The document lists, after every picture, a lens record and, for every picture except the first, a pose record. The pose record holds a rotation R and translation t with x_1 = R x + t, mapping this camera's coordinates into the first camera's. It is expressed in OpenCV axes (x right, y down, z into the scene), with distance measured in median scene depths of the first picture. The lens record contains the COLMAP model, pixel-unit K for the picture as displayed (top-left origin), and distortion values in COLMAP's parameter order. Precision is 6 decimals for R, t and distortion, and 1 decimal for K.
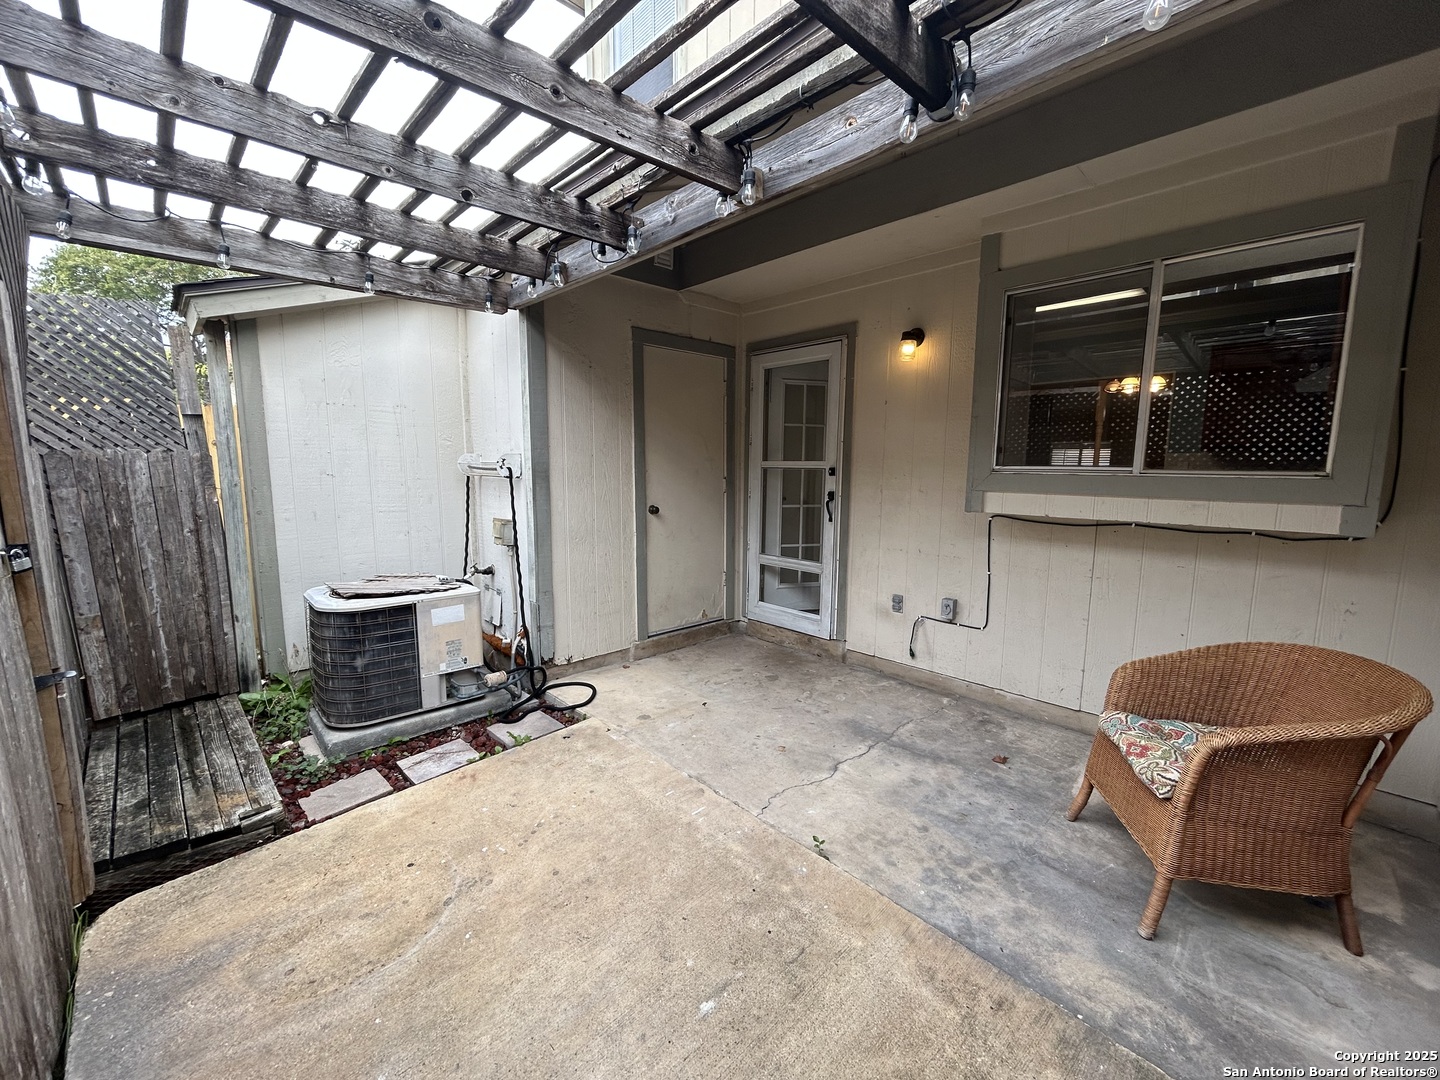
lens RADIAL K [[579.1, 0, 720.0], [0, 579.1, 540.0], [0, 0, 1]] dist [0.007970, -0.000560]
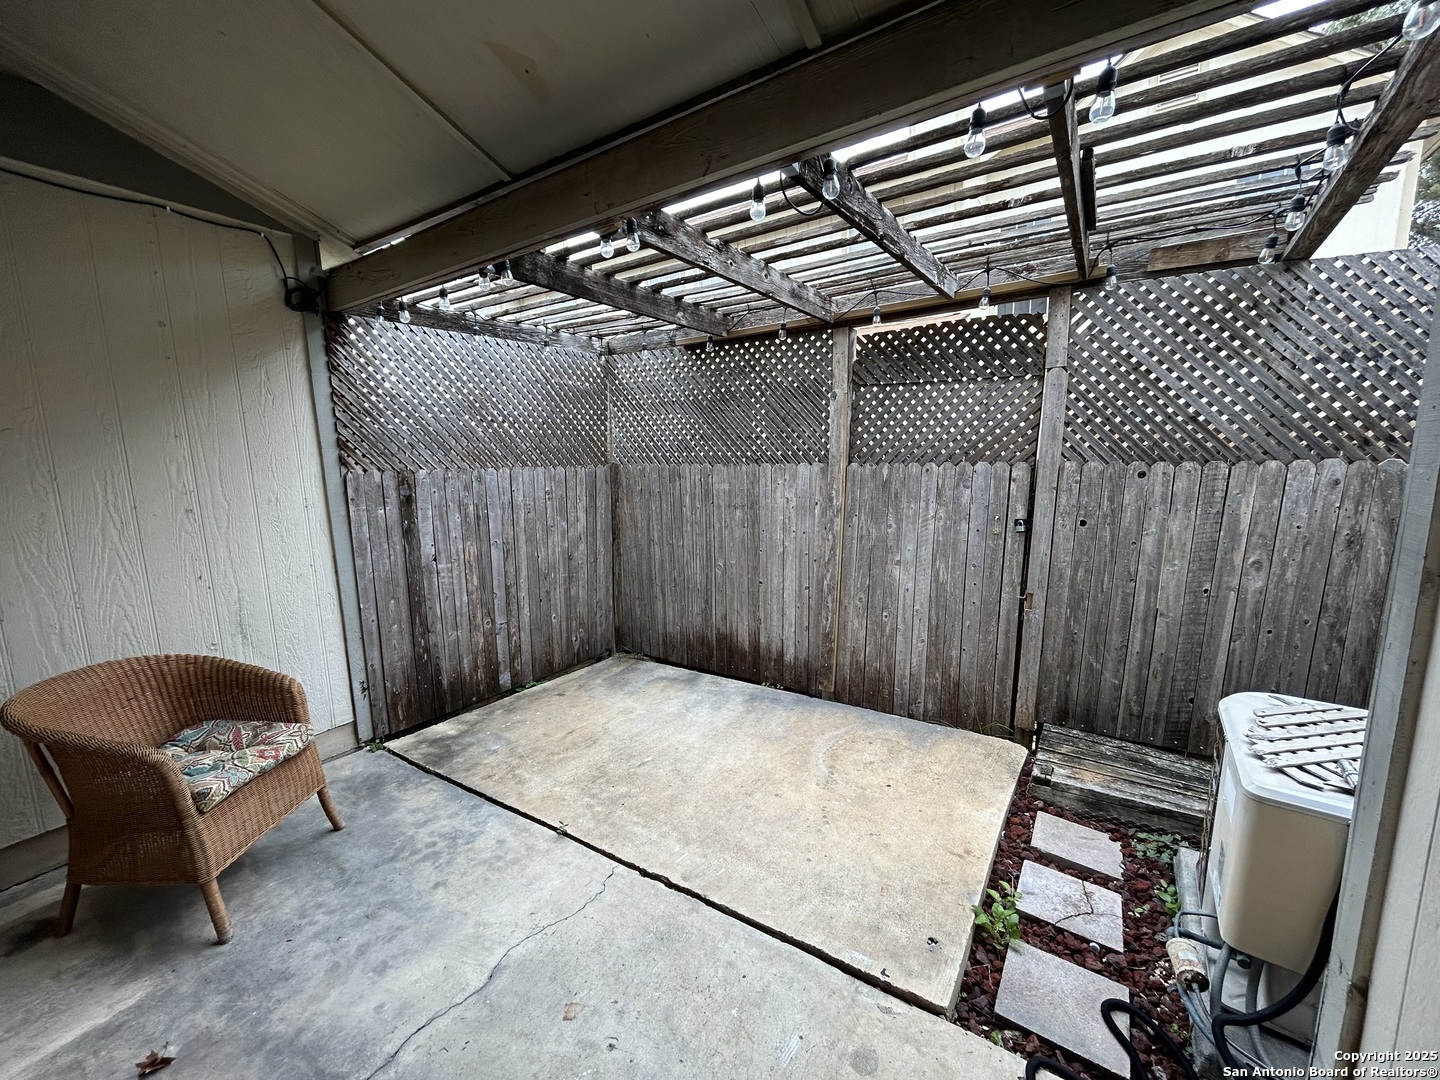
lens RADIAL K [[579.1, 0, 720.0], [0, 579.1, 540.0], [0, 0, 1]] dist [0.007970, -0.000560]
pose [[-0.976706, 0.046158, -0.209559, 0.079720], [-0.012035, 0.963270, 0.268264, -0.294938], [0.214245, 0.264537, -0.940276, 1.845405]]
